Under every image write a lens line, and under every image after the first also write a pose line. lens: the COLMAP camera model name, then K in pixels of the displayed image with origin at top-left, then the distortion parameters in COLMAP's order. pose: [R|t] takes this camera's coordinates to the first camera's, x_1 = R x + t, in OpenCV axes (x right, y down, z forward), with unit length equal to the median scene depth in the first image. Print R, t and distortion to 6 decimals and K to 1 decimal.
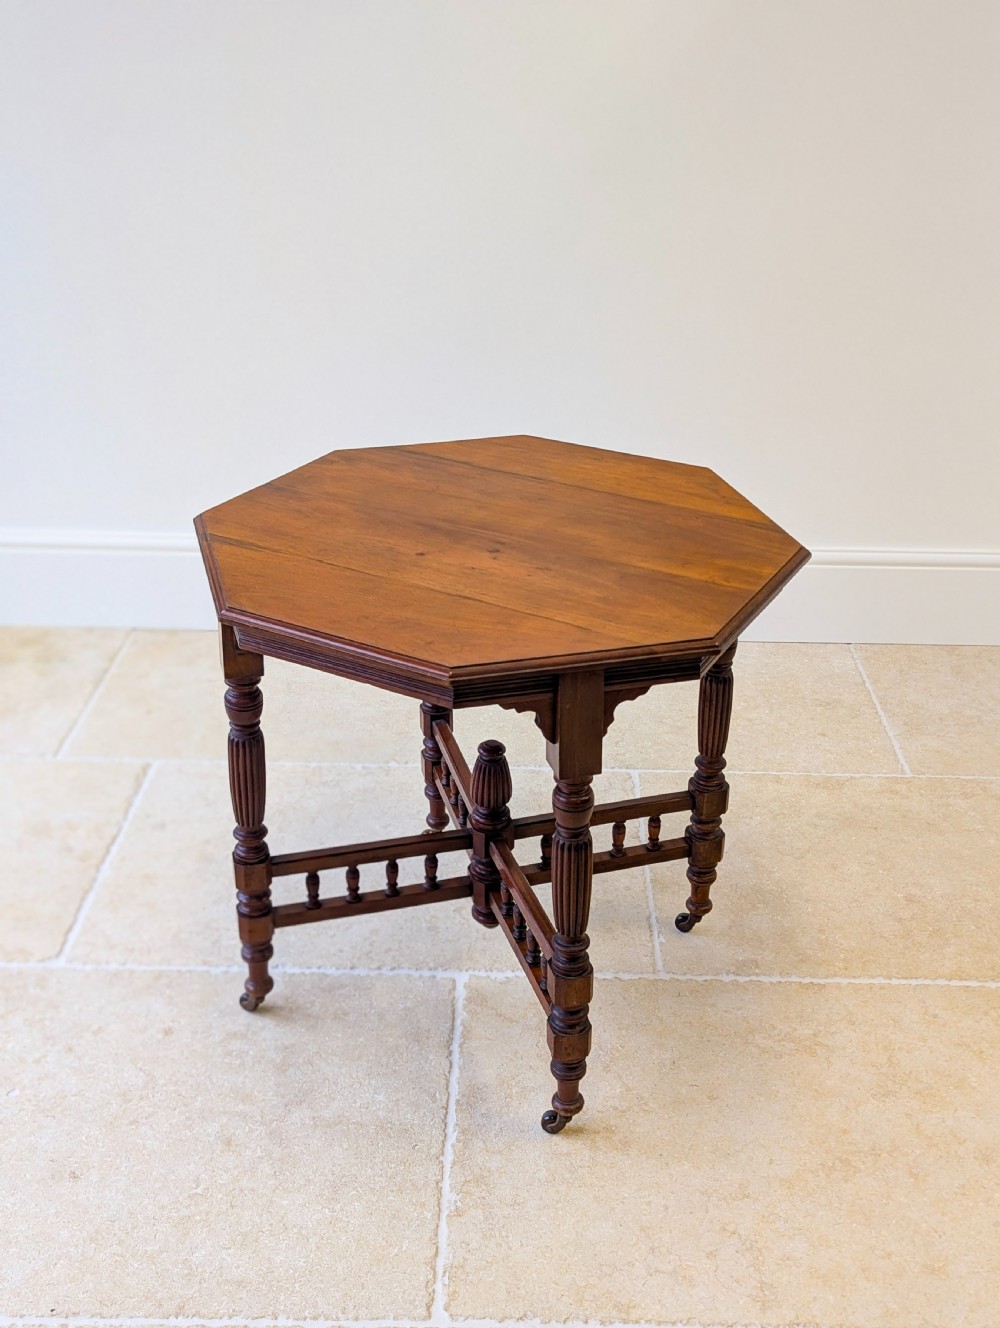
lens RADIAL K [[1439.3, 0, 527.6], [0, 1439.3, 669.8], [0, 0, 1]] dist [0.044355, -0.007308]
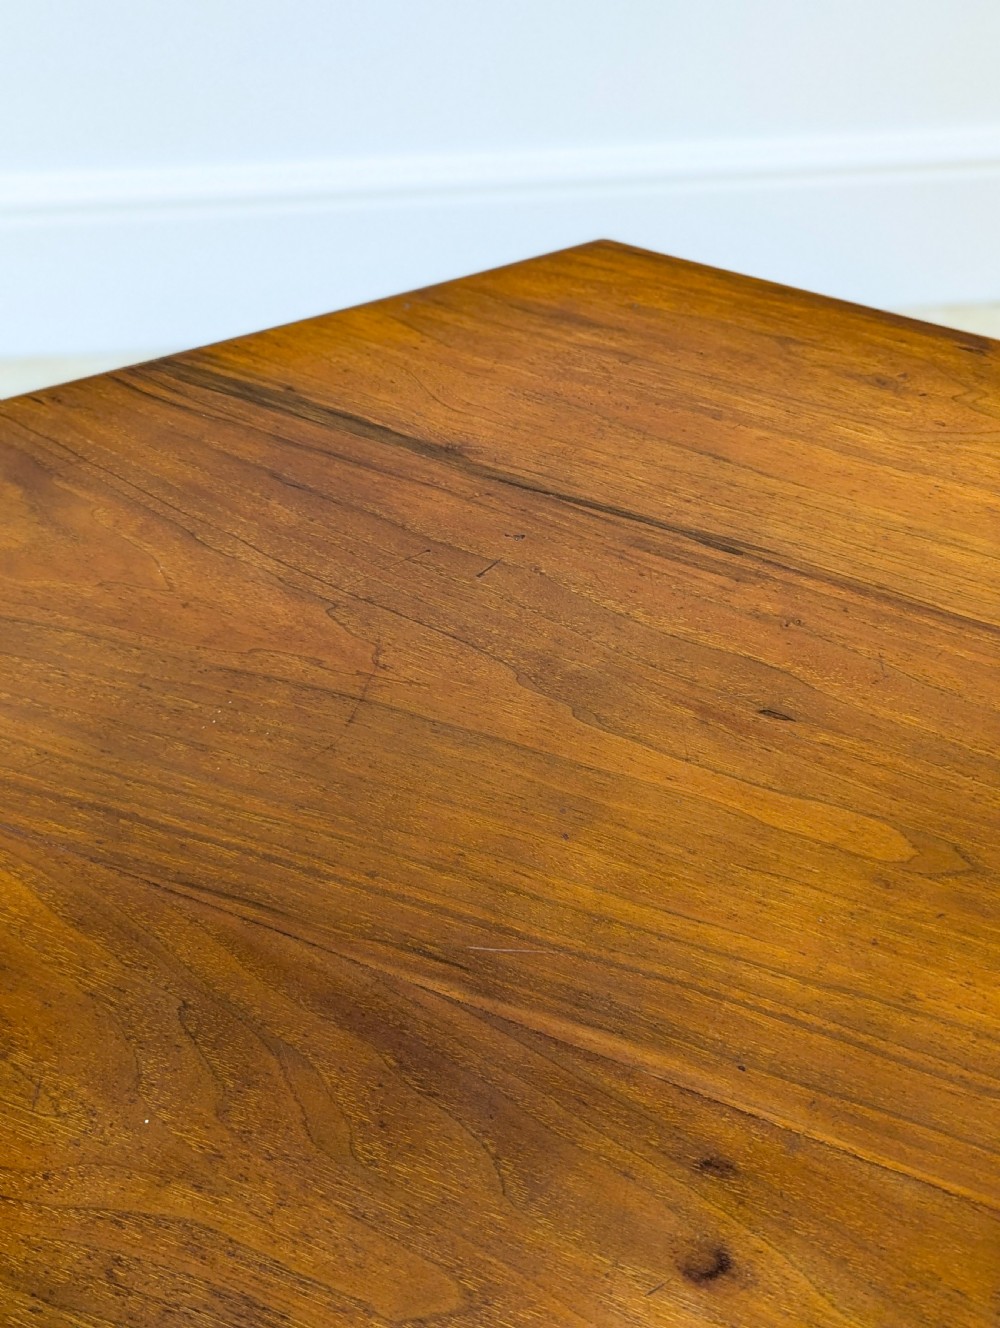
lens RADIAL K [[1437.7, 0, 523.8], [0, 1437.7, 661.2], [0, 0, 1]] dist [0.043090, -0.003072]
pose [[0.994000, -0.090653, 0.061201, -0.051978], [0.054667, 0.896389, 0.439883, -0.243504], [-0.094737, -0.433898, 0.895967, 0.760724]]
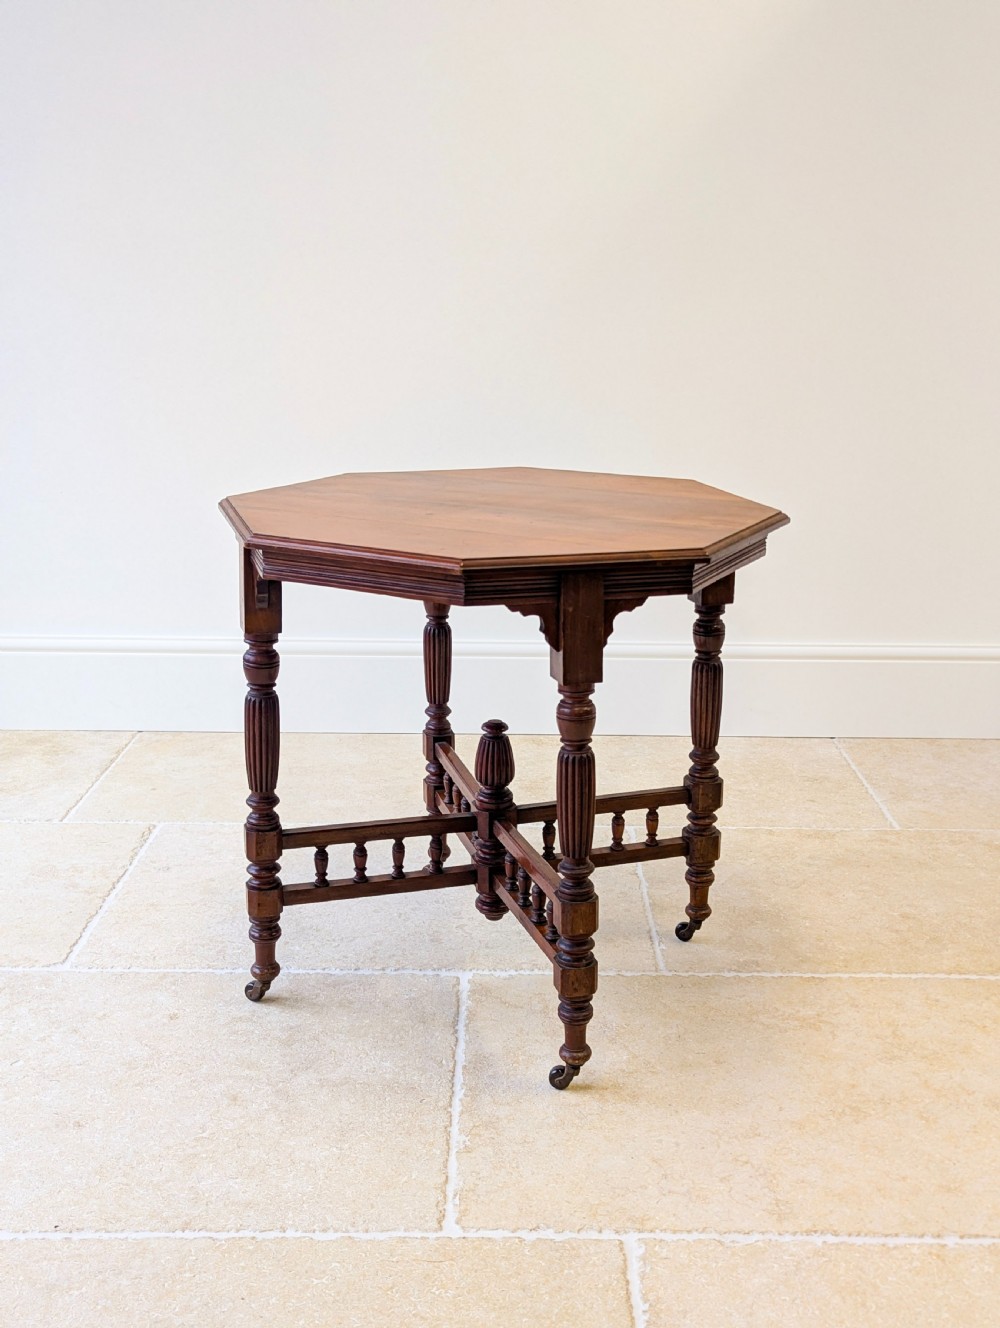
lens RADIAL K [[1437.7, 0, 523.8], [0, 1437.7, 661.2], [0, 0, 1]] dist [0.043090, -0.003072]
pose [[0.999887, -0.010111, 0.011089, -0.015236], [0.012191, 0.978204, -0.207288, 0.226960], [-0.008751, 0.207400, 0.978217, -0.031516]]
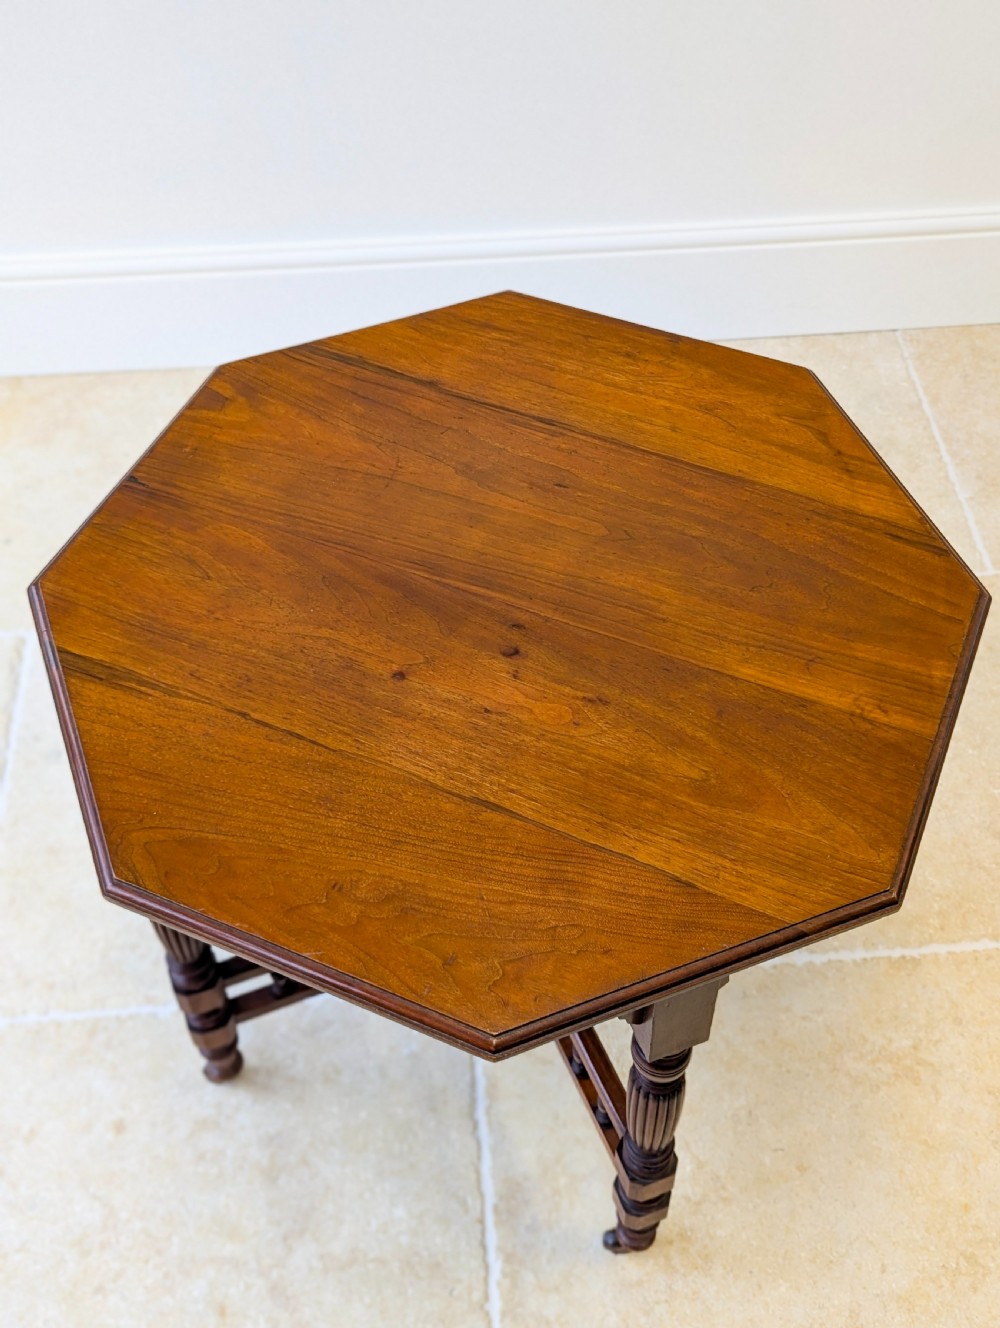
lens RADIAL K [[1437.7, 0, 523.8], [0, 1437.7, 661.2], [0, 0, 1]] dist [0.043090, -0.003072]
pose [[0.995777, -0.081298, 0.042648, -0.041186], [0.056363, 0.908067, 0.415014, -0.311862], [-0.072467, -0.410858, 0.908815, 0.376478]]
